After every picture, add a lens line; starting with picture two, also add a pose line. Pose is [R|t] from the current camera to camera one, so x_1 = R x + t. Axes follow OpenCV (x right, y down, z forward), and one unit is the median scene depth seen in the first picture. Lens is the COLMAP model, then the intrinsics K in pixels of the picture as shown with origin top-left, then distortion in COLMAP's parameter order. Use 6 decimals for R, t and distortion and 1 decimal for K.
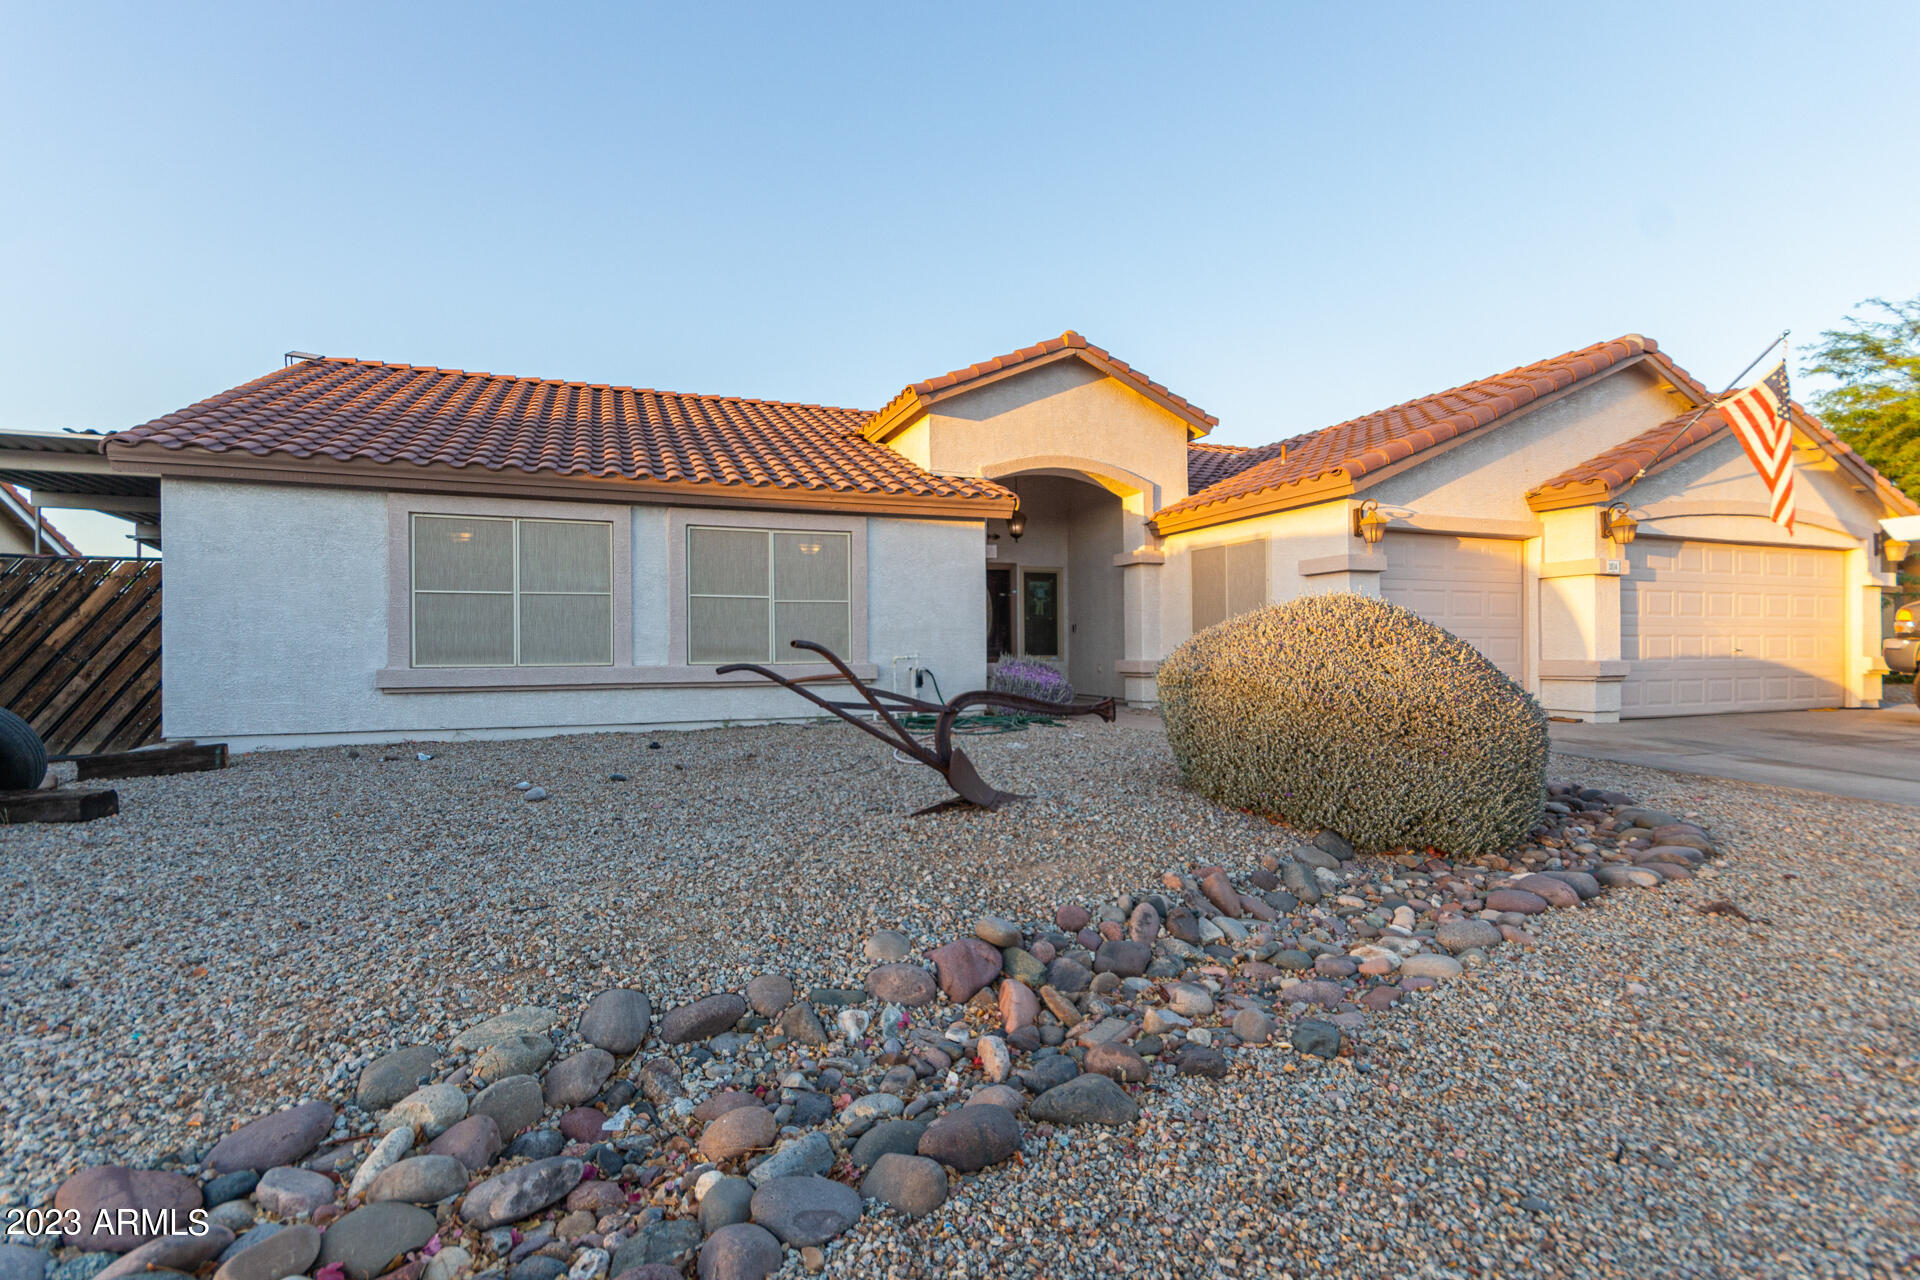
lens RADIAL K [[901.4, 0, 950.0], [0, 901.4, 640.5], [0, 0, 1]] dist [0.003308, 0.001842]
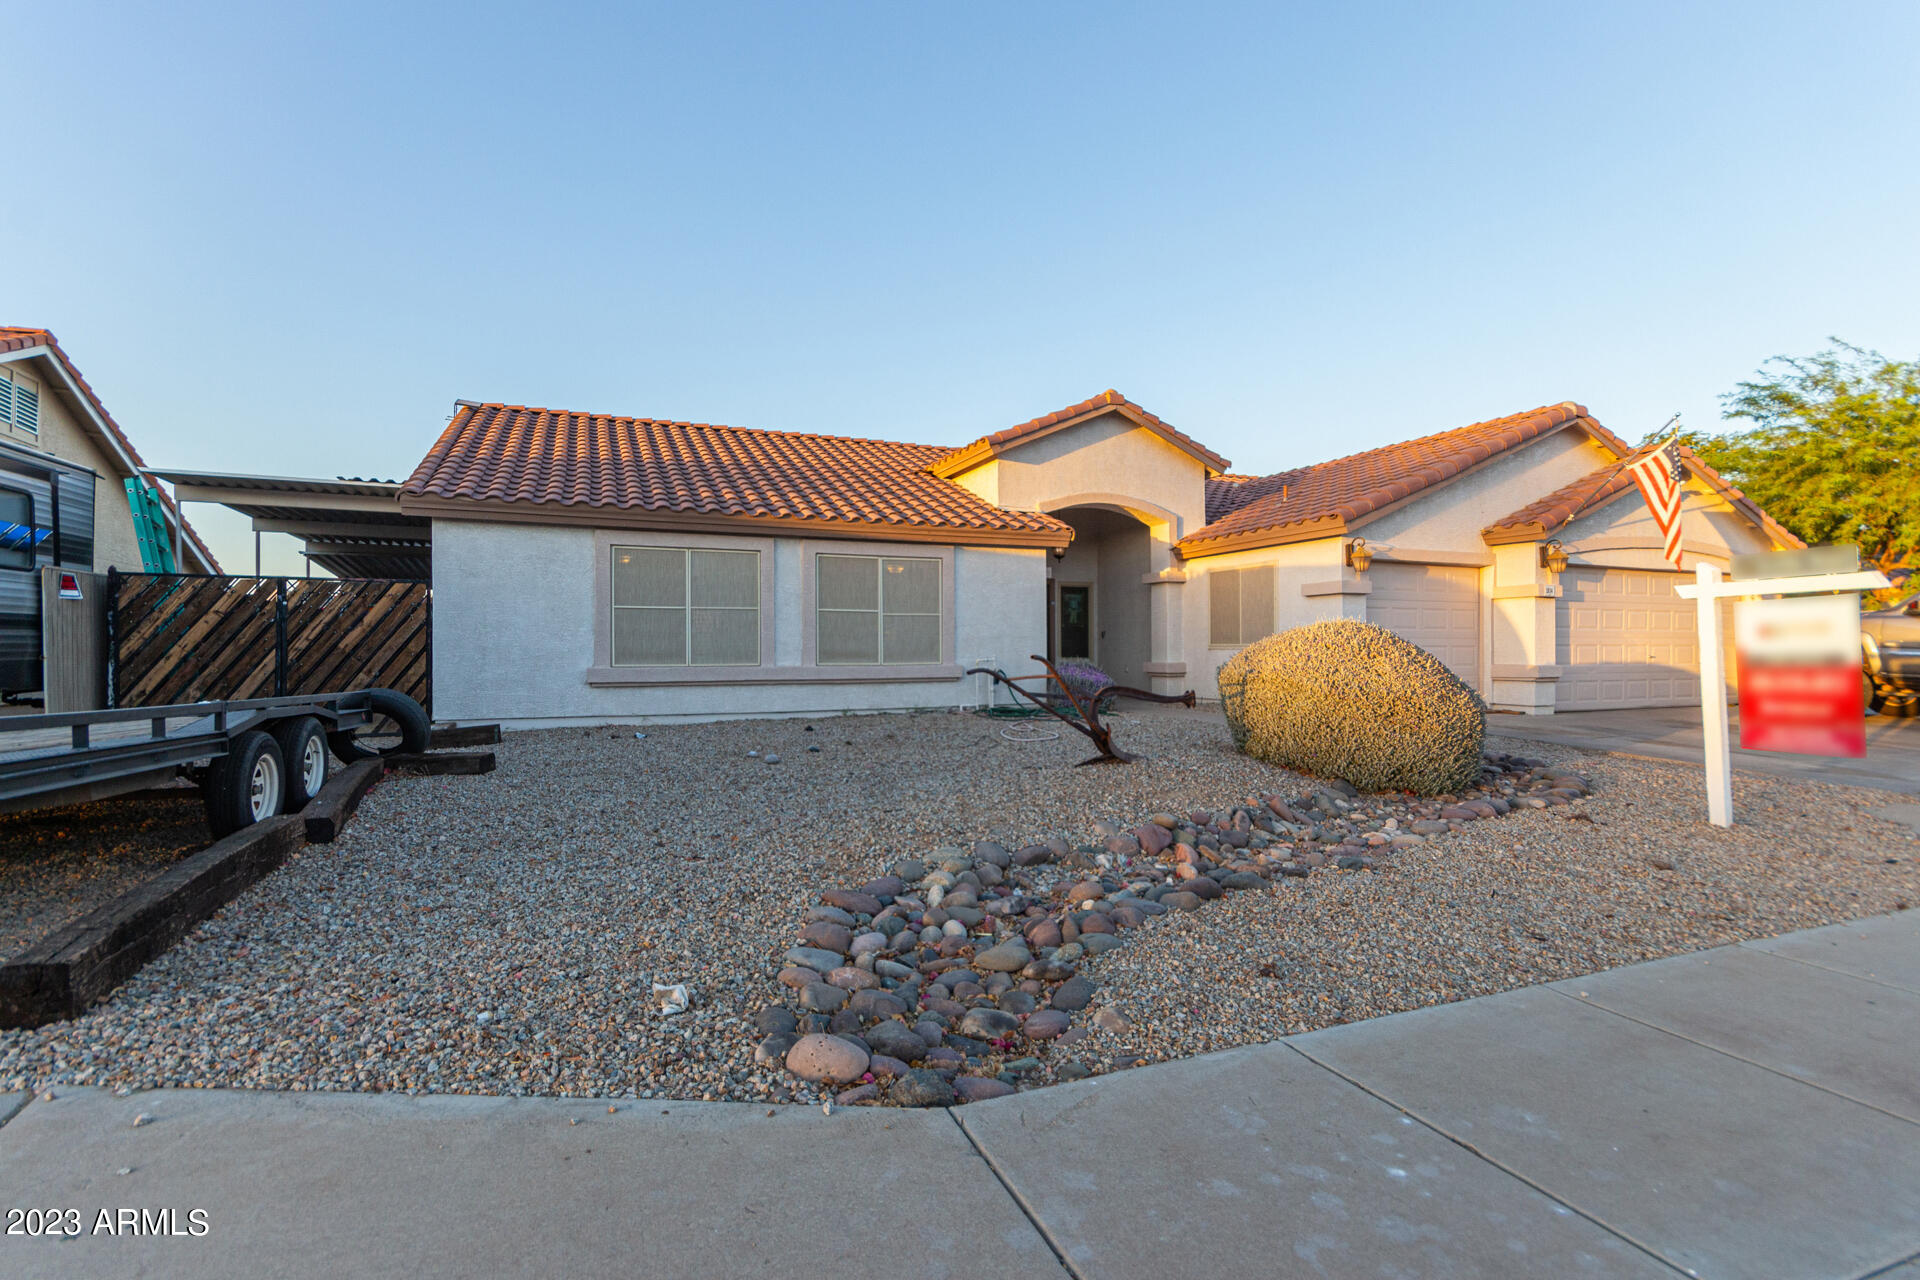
lens RADIAL K [[901.4, 0, 945.4], [0, 901.4, 639.5], [0, 0, 1]] dist [0.003308, 0.001842]
pose [[0.999780, 0.005410, 0.020276, -0.142374], [-0.005426, 0.999985, 0.000732, -0.011163], [-0.020272, -0.000842, 0.999794, -0.259076]]
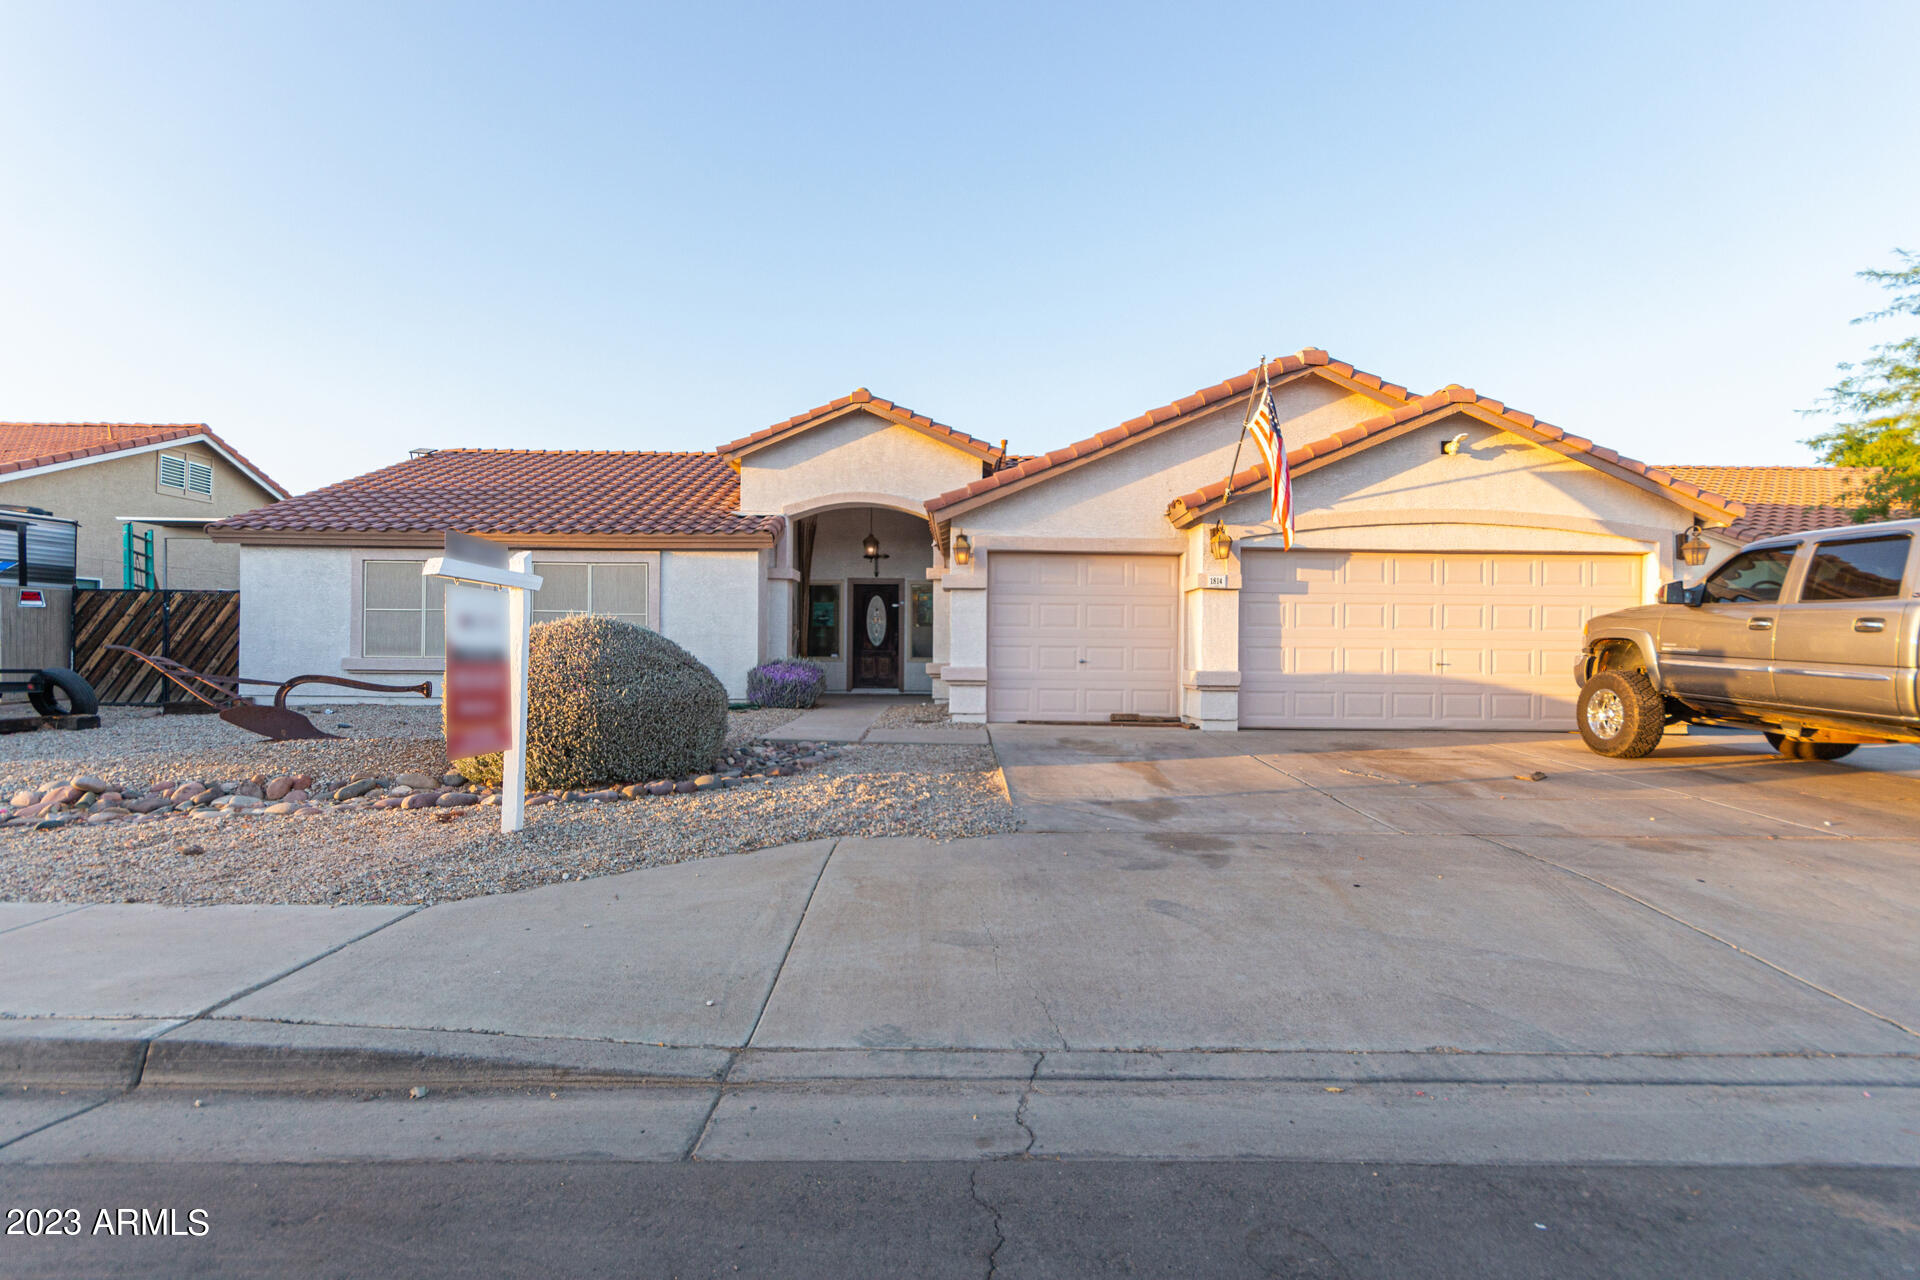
lens RADIAL K [[901.4, 0, 969.2], [0, 901.4, 648.0], [0, 0, 1]] dist [0.003308, 0.001842]
pose [[0.929617, 0.013633, -0.368276, 0.918546], [-0.011576, 0.999903, 0.007794, -0.010401], [0.368346, -0.002982, 0.929684, -0.082693]]
